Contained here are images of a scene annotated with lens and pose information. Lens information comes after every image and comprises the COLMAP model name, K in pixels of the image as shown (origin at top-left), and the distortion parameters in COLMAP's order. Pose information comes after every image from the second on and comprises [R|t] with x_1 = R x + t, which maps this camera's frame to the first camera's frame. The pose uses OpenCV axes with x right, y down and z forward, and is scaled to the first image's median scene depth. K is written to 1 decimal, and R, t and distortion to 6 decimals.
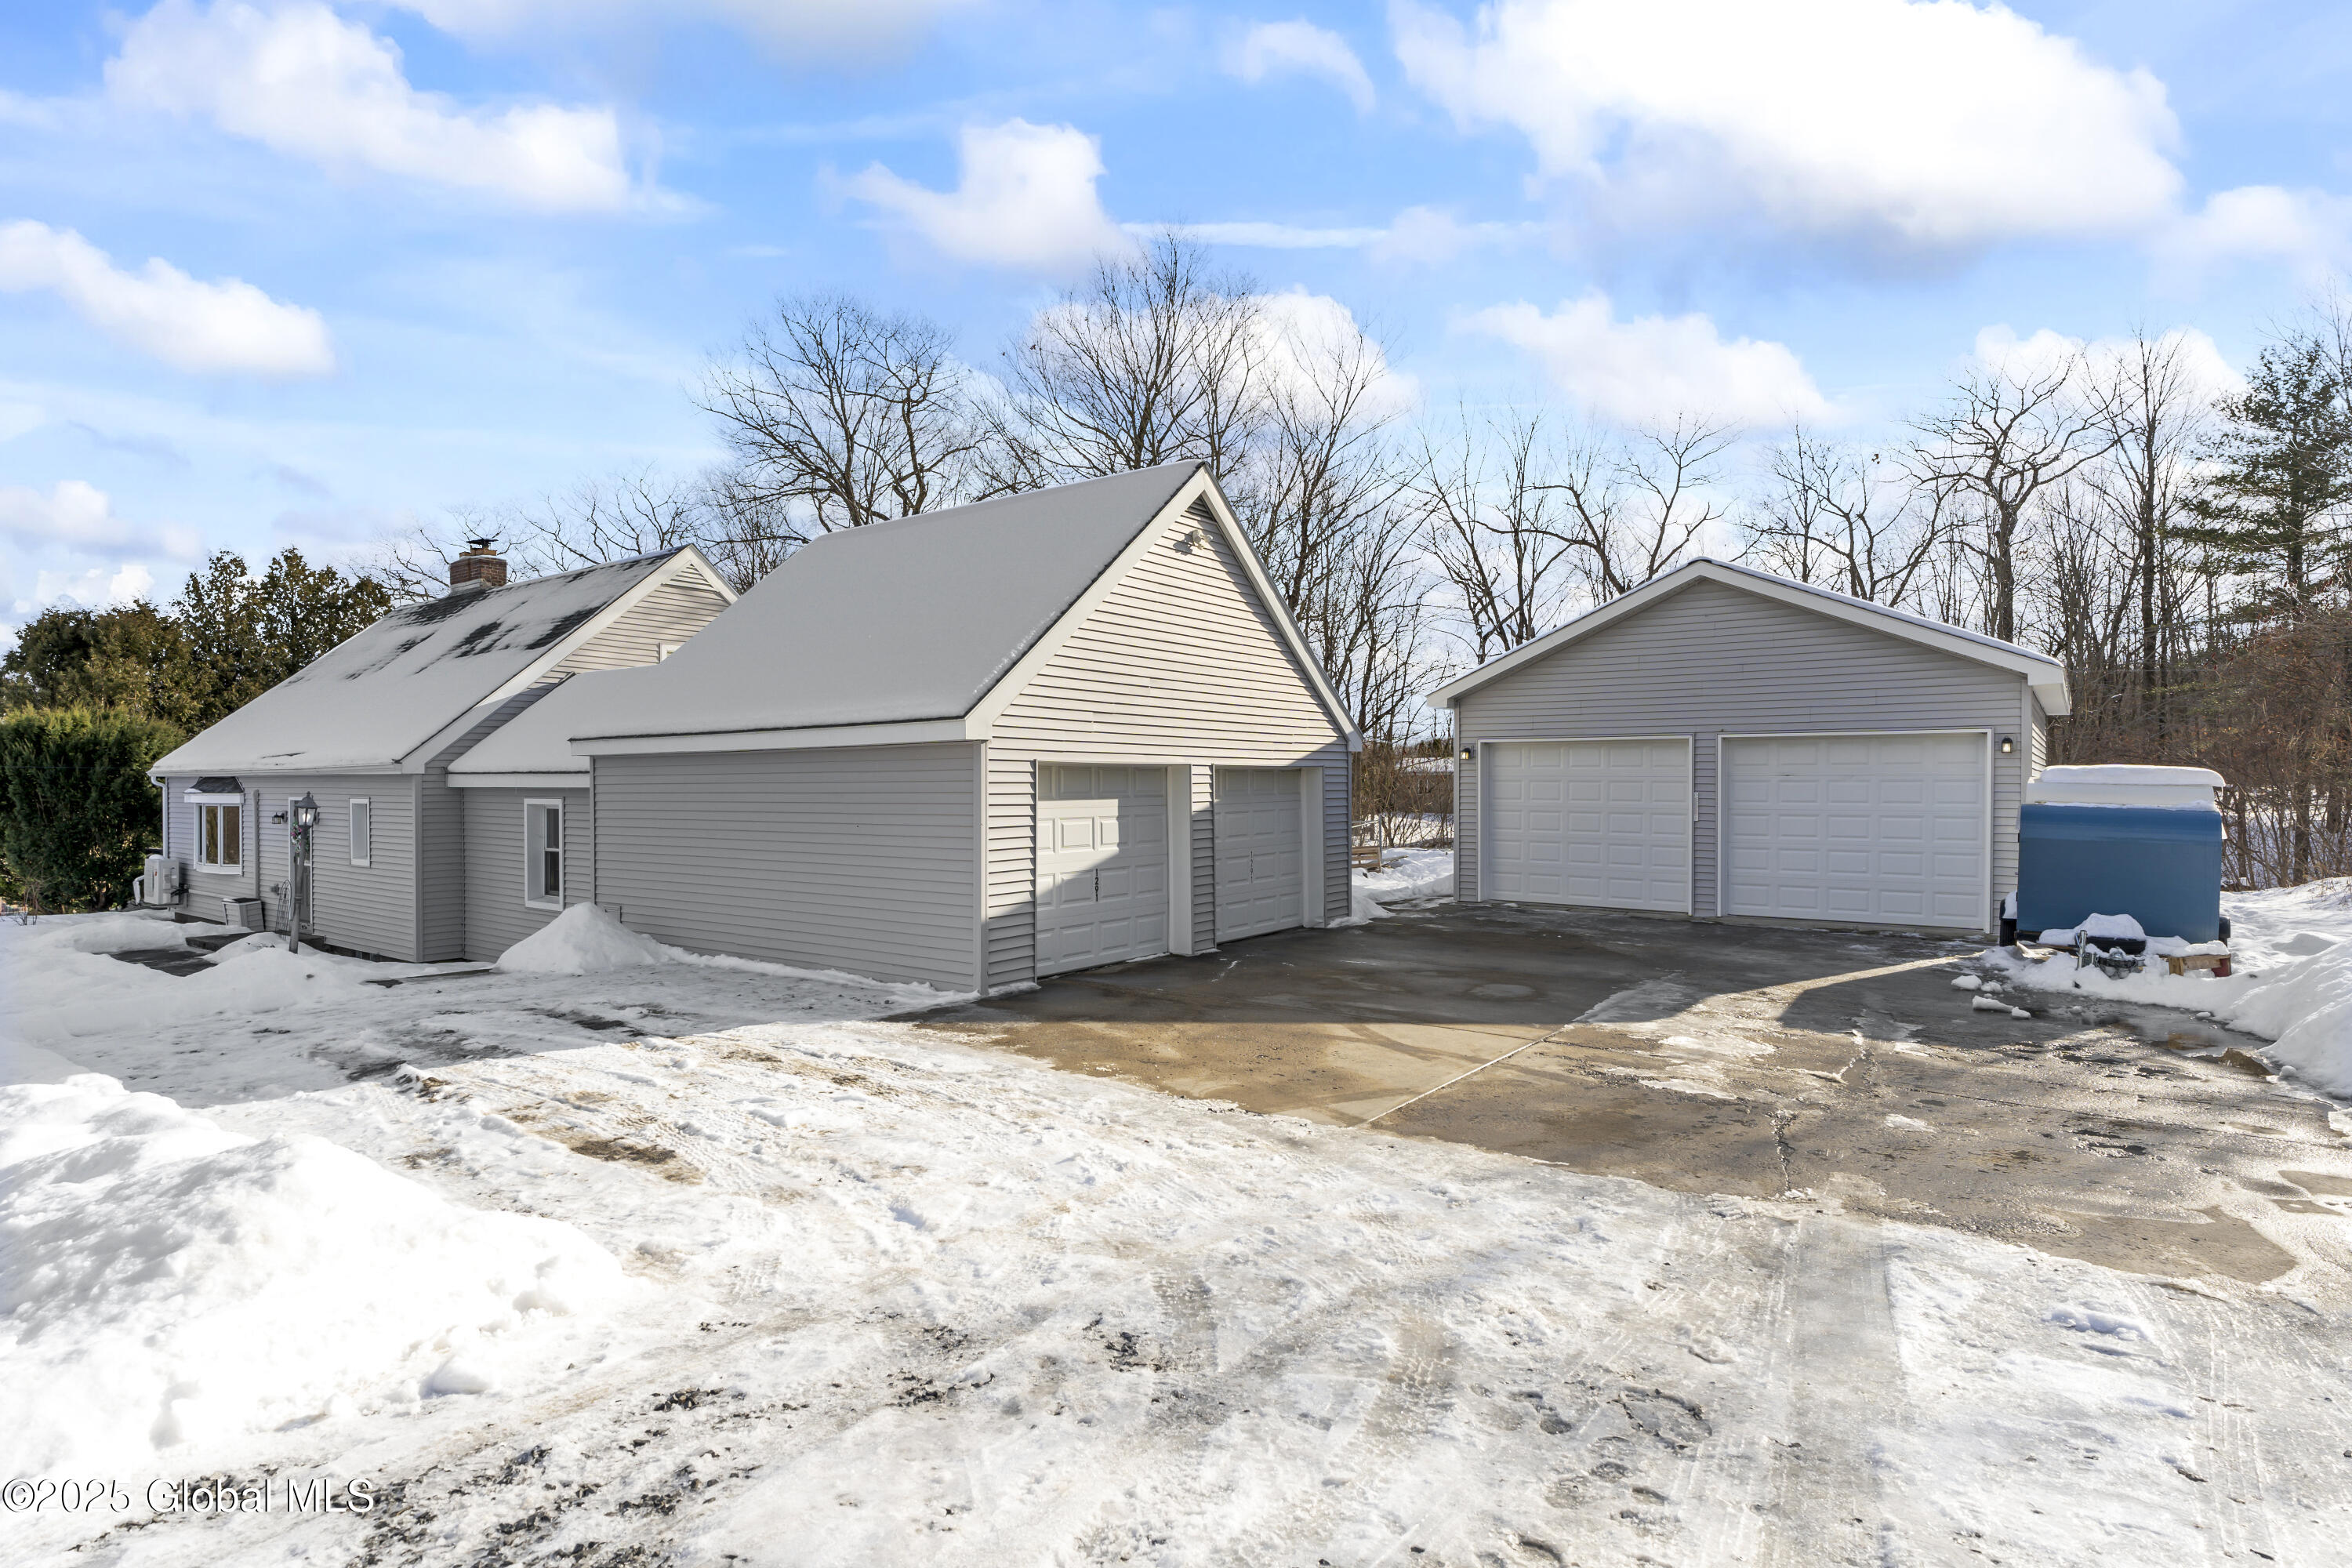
lens RADIAL K [[1217.1, 0, 1170.7], [0, 1217.1, 791.8], [0, 0, 1]] dist [-0.000457, -0.001513]
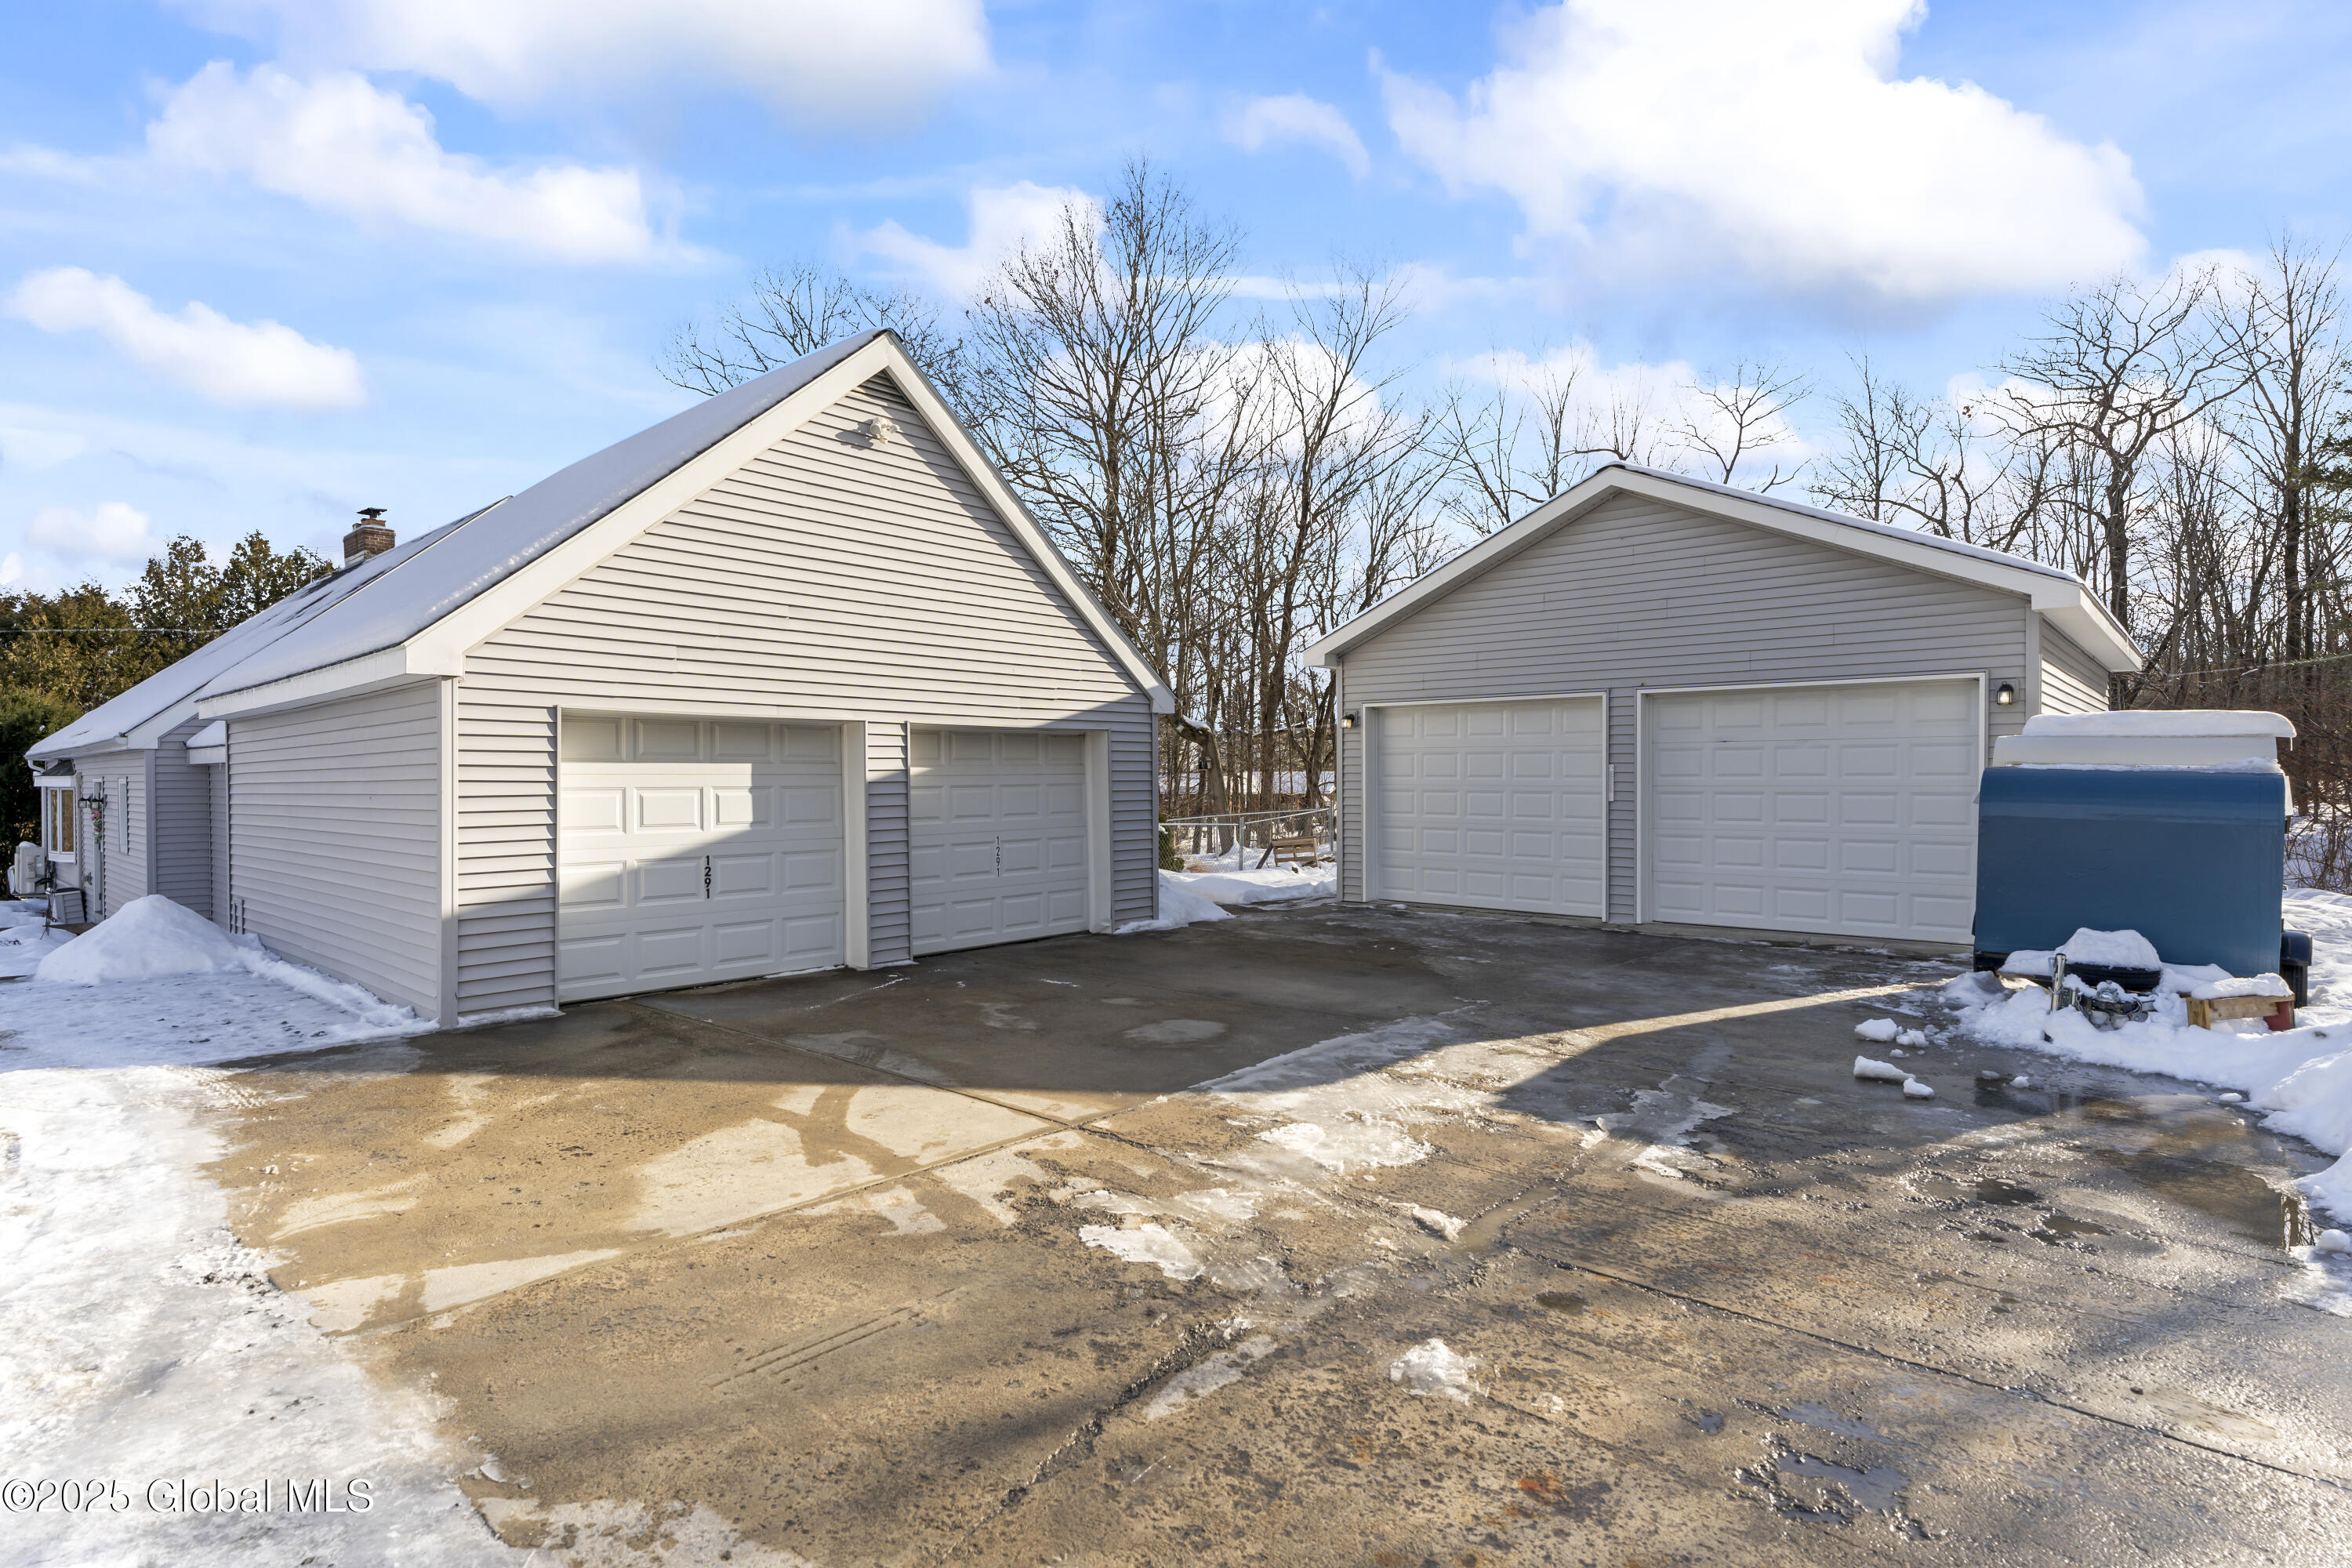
lens RADIAL K [[1188.7, 0, 1190.1], [0, 1188.7, 786.9], [0, 0, 1]] dist [-0.005017, 0.003222]
pose [[0.996293, -0.000486, -0.086020, 0.254434], [0.000200, 0.999994, -0.003344, 0.019428], [0.086021, 0.003314, 0.996288, 0.241369]]
